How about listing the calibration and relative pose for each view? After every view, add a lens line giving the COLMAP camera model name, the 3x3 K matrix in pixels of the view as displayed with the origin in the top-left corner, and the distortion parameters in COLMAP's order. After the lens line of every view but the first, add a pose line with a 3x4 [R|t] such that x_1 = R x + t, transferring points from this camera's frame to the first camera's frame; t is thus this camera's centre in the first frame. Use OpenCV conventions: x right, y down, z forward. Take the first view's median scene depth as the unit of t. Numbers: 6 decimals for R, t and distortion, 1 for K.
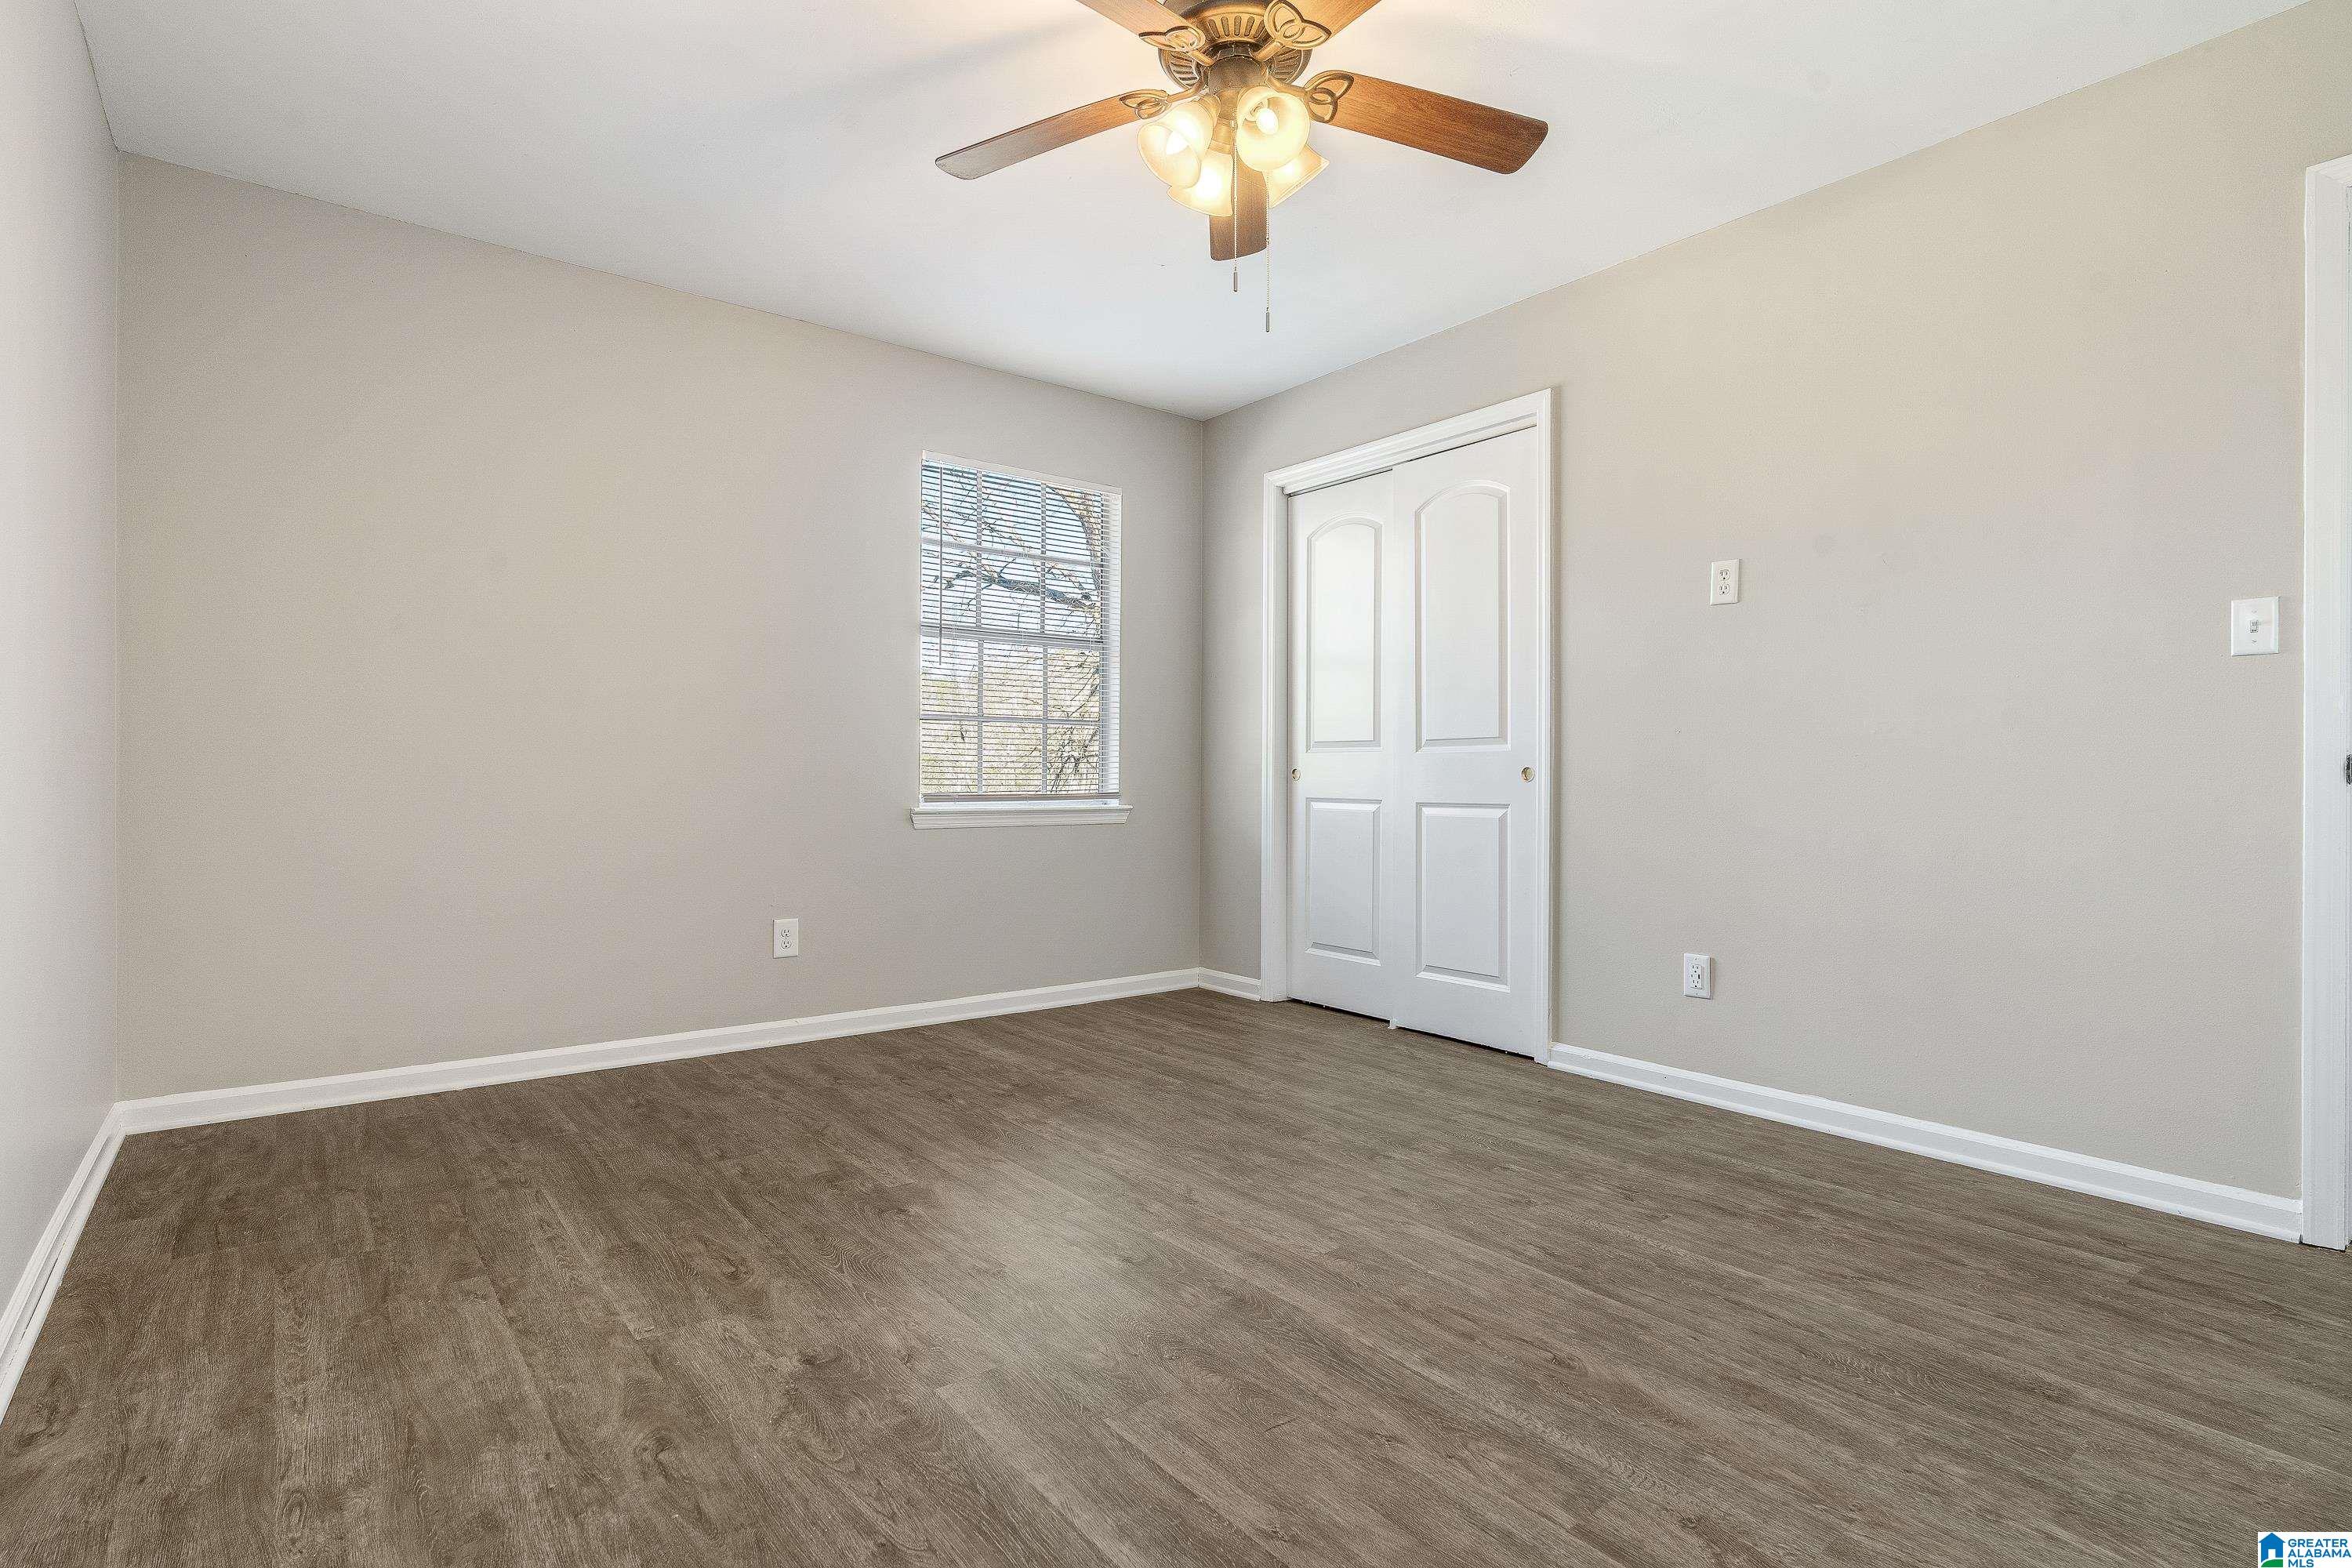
lens RADIAL K [[1171.0, 0, 1172.0], [0, 1171.0, 781.3], [0, 0, 1]] dist [-0.013717, 0.000256]
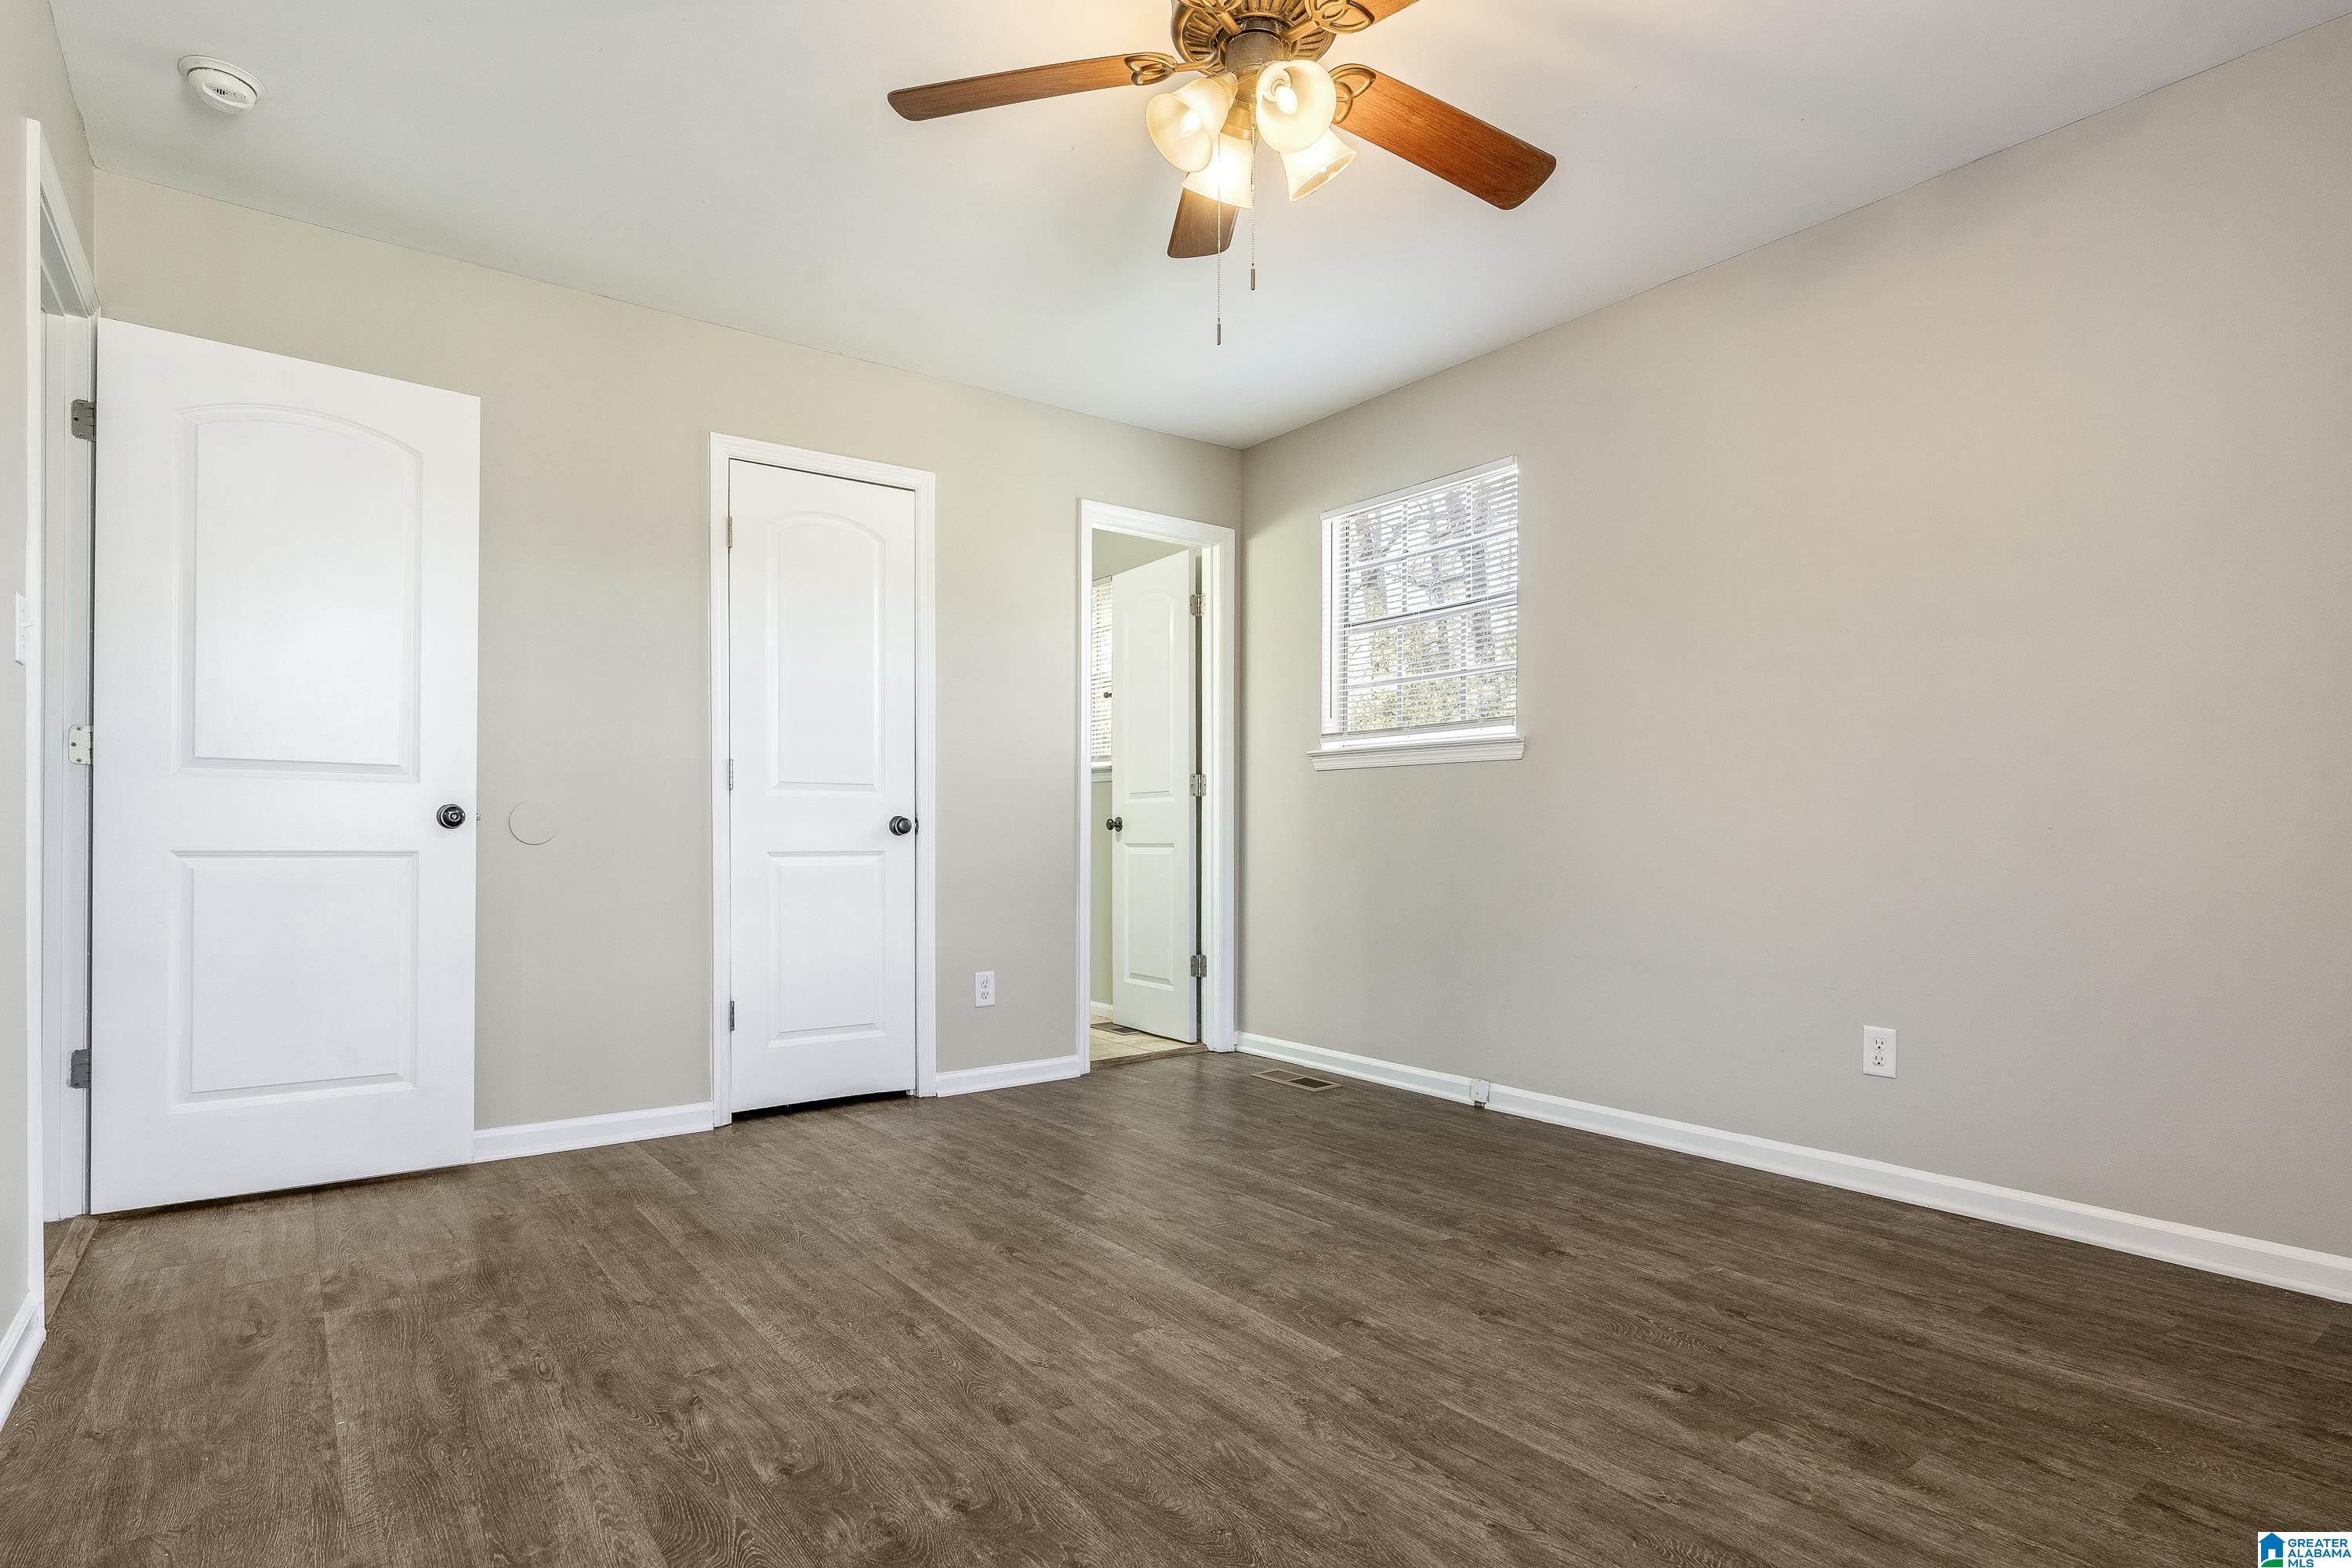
lens RADIAL K [[1185.4, 0, 1195.2], [0, 1185.4, 842.0], [0, 0, 1]] dist [-0.009978, 0.003131]
pose [[-0.999947, -0.008250, 0.006197, 0.083151], [-0.008202, 0.999936, 0.007787, 0.005370], [-0.006261, 0.007736, -0.999950, 1.744944]]
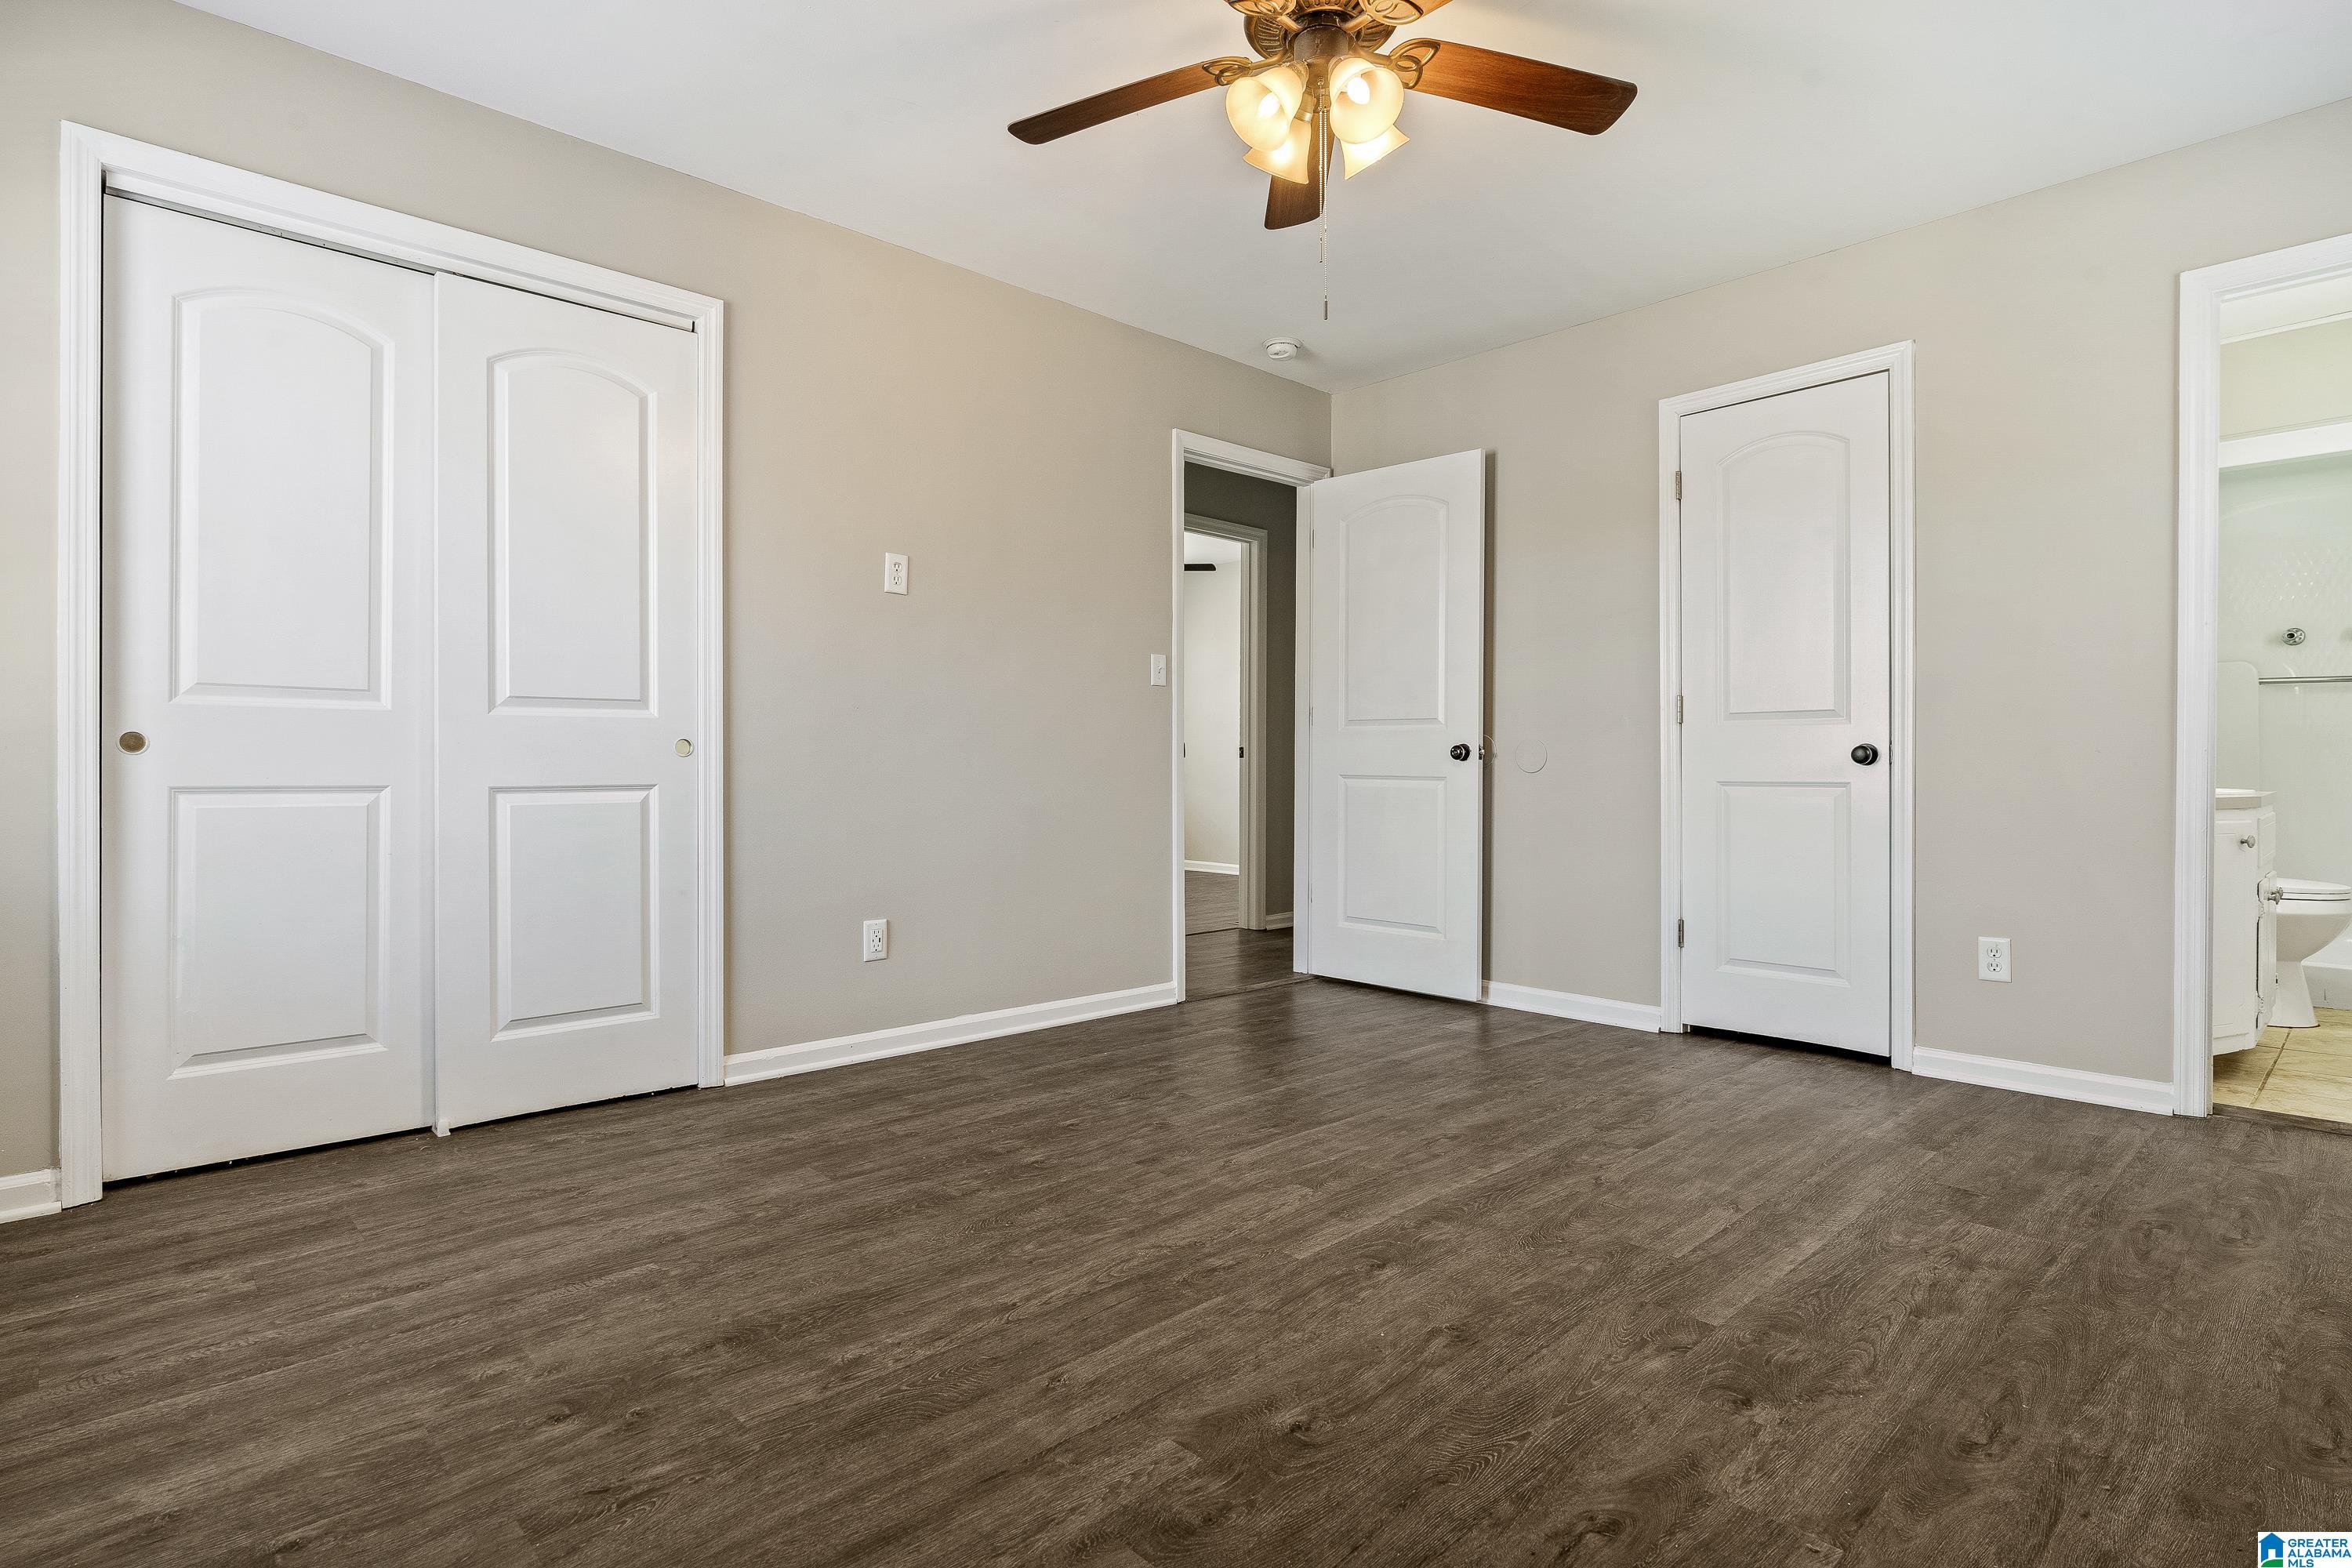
lens RADIAL K [[1185.4, 0, 1162.4], [0, 1185.4, 766.5], [0, 0, 1]] dist [-0.009978, 0.003131]
pose [[-0.100344, -0.006857, 0.994929, -0.847673], [0.001267, 0.999975, 0.007019, 0.002830], [-0.994952, 0.001965, -0.100333, 1.118832]]
